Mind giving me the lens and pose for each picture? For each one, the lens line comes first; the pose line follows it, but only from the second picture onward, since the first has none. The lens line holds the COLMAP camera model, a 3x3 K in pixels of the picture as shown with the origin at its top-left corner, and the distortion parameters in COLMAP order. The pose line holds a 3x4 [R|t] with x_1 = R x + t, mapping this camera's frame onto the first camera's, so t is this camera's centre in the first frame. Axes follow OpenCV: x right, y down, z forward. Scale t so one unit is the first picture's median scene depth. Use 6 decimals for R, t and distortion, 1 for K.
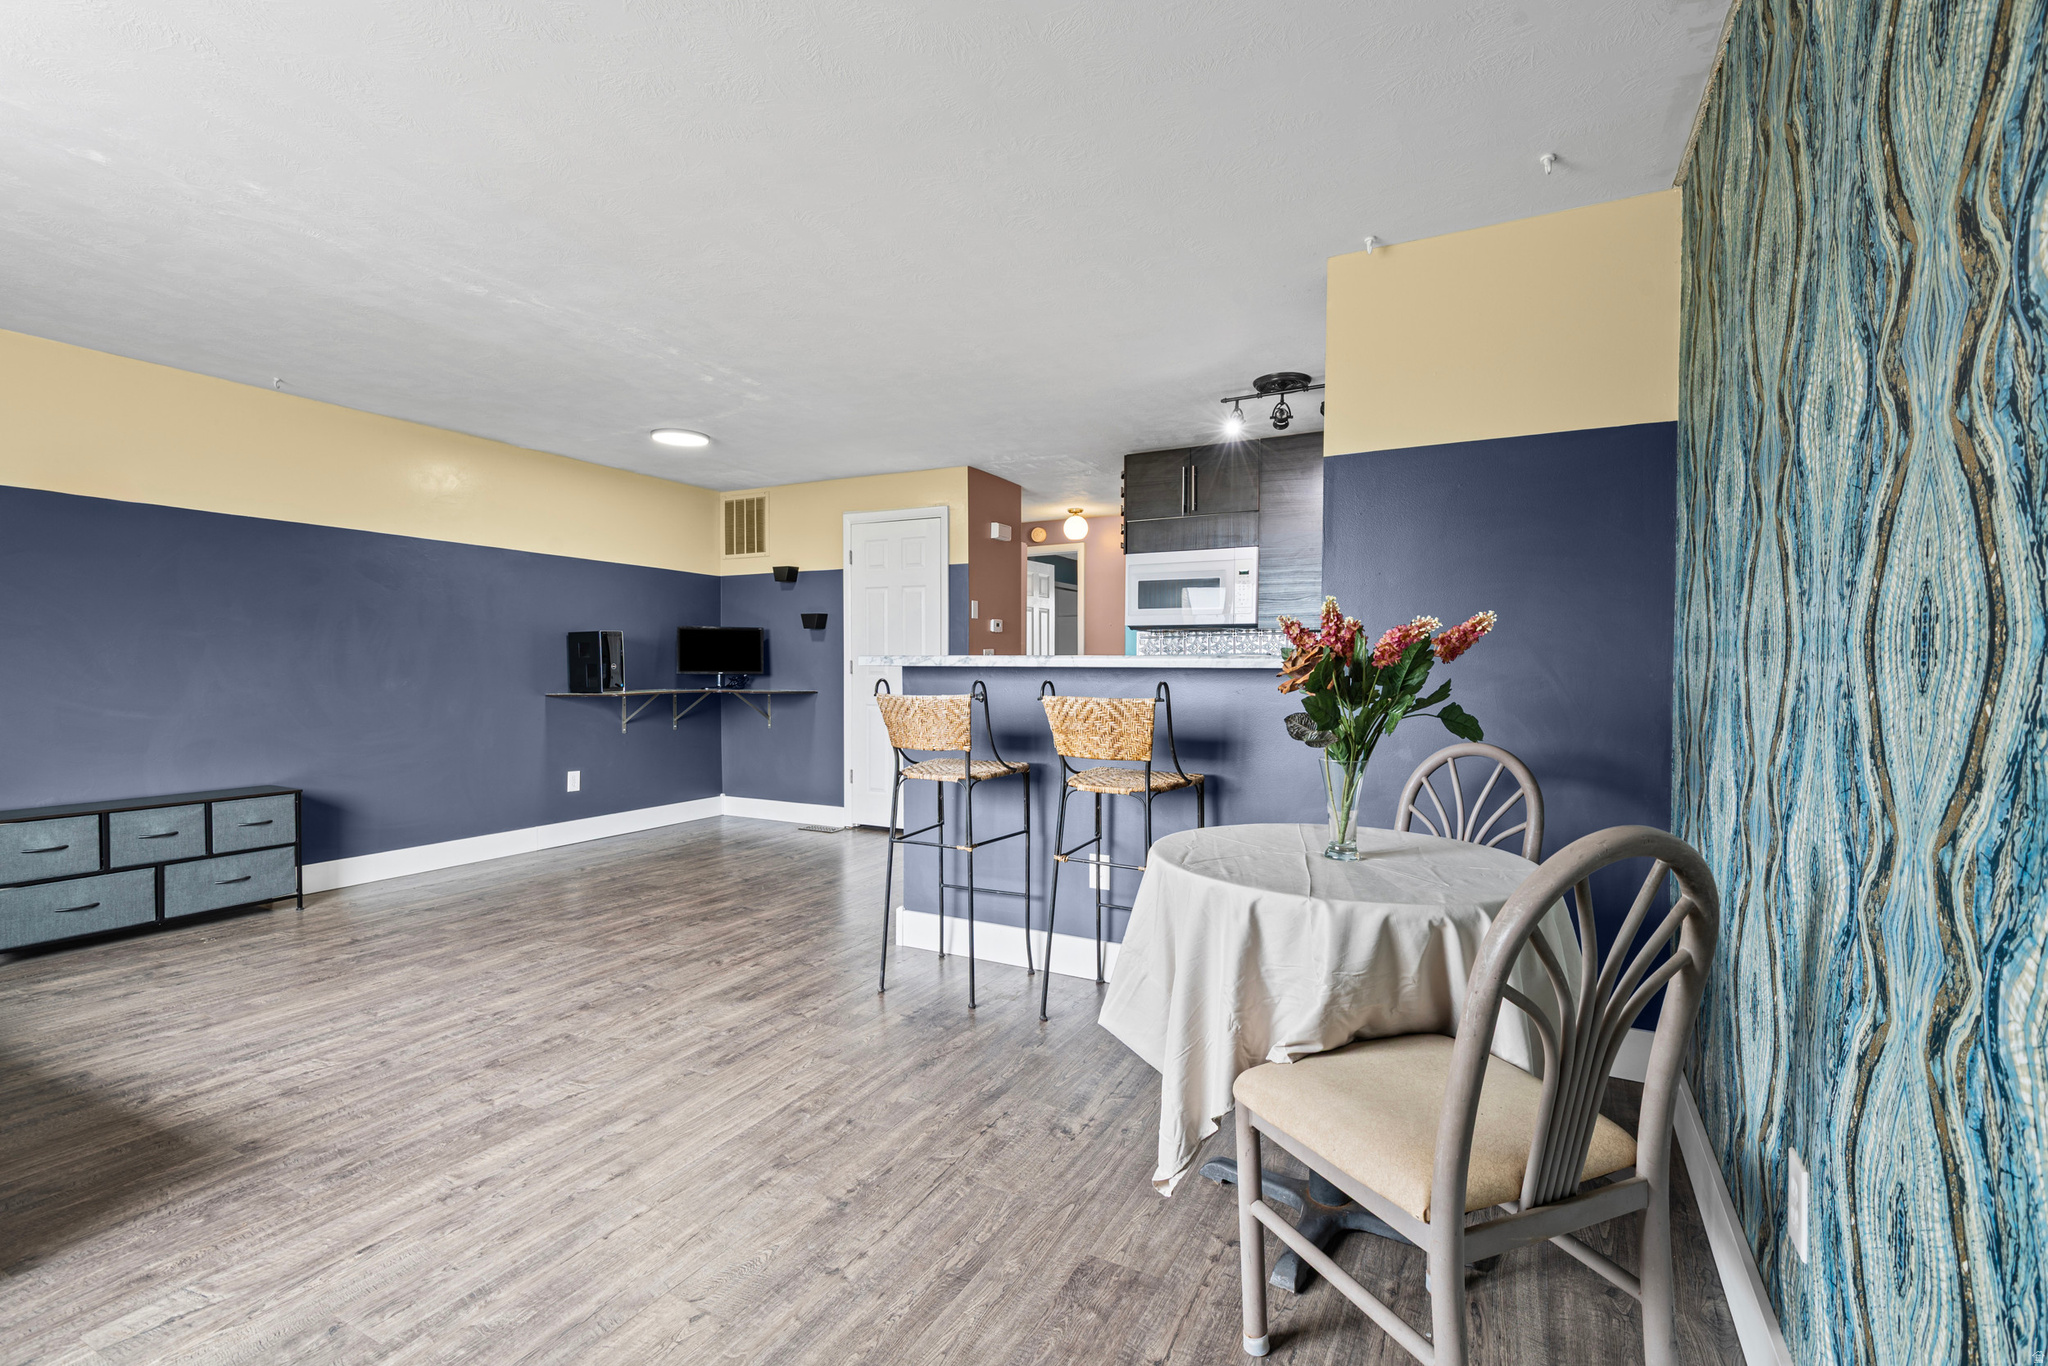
lens RADIAL K [[901.2, 0, 1027.7], [0, 901.2, 690.5], [0, 0, 1]] dist [0.029566, -0.013239]
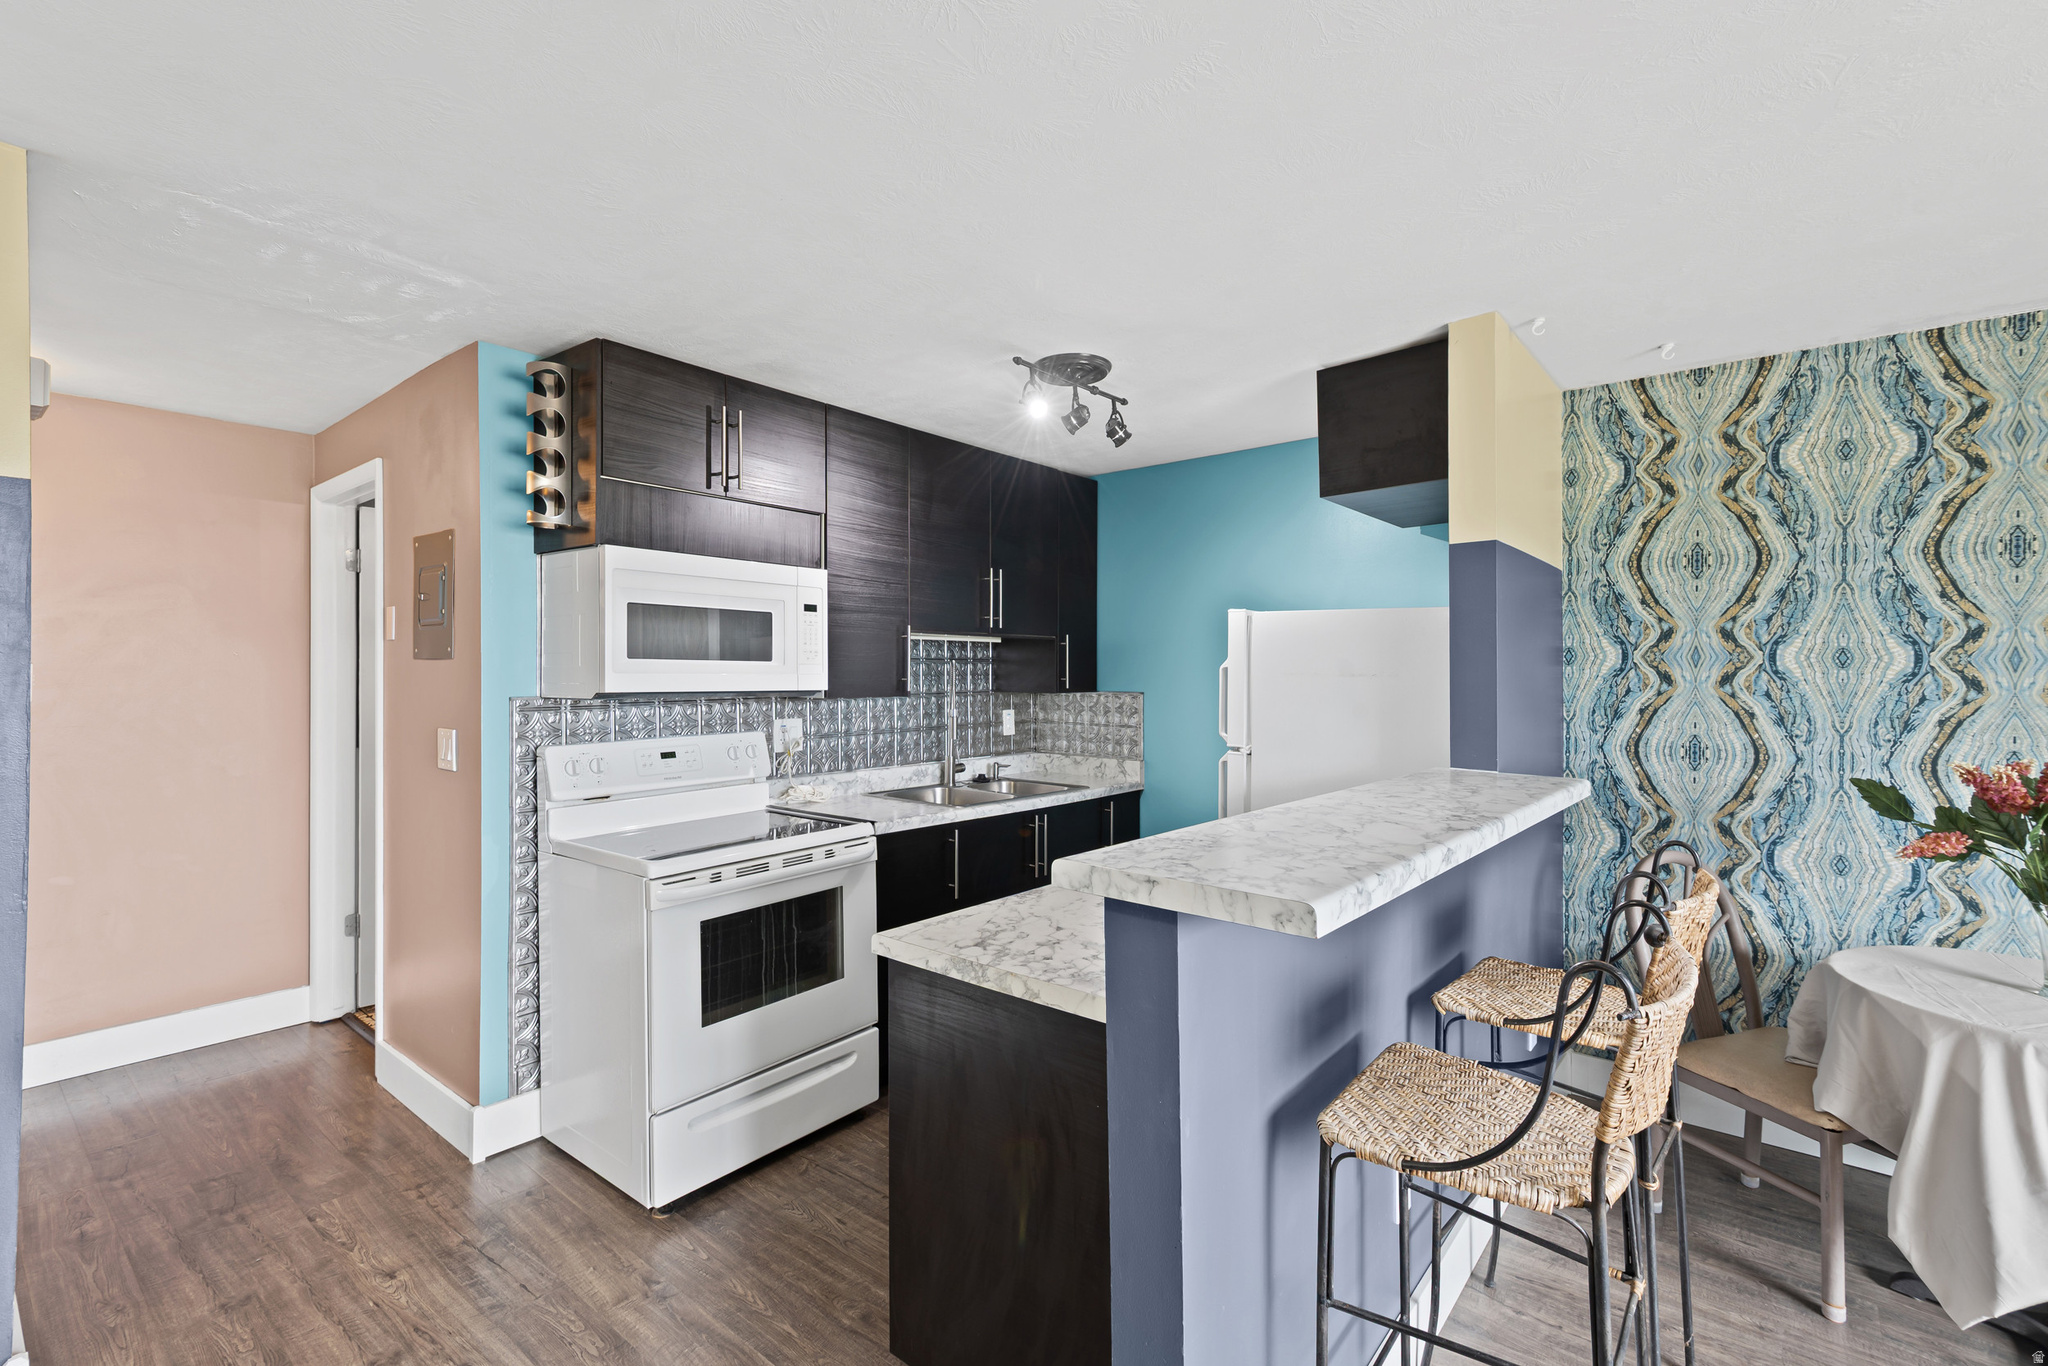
lens RADIAL K [[920.1, 0, 1026.8], [0, 920.1, 671.5], [0, 0, 1]] dist [0.026813, -0.012833]
pose [[0.189191, -0.001042, 0.981940, -0.474609], [0.023543, 0.999717, -0.003476, -0.109589], [-0.981658, 0.023776, 0.189162, 0.983774]]
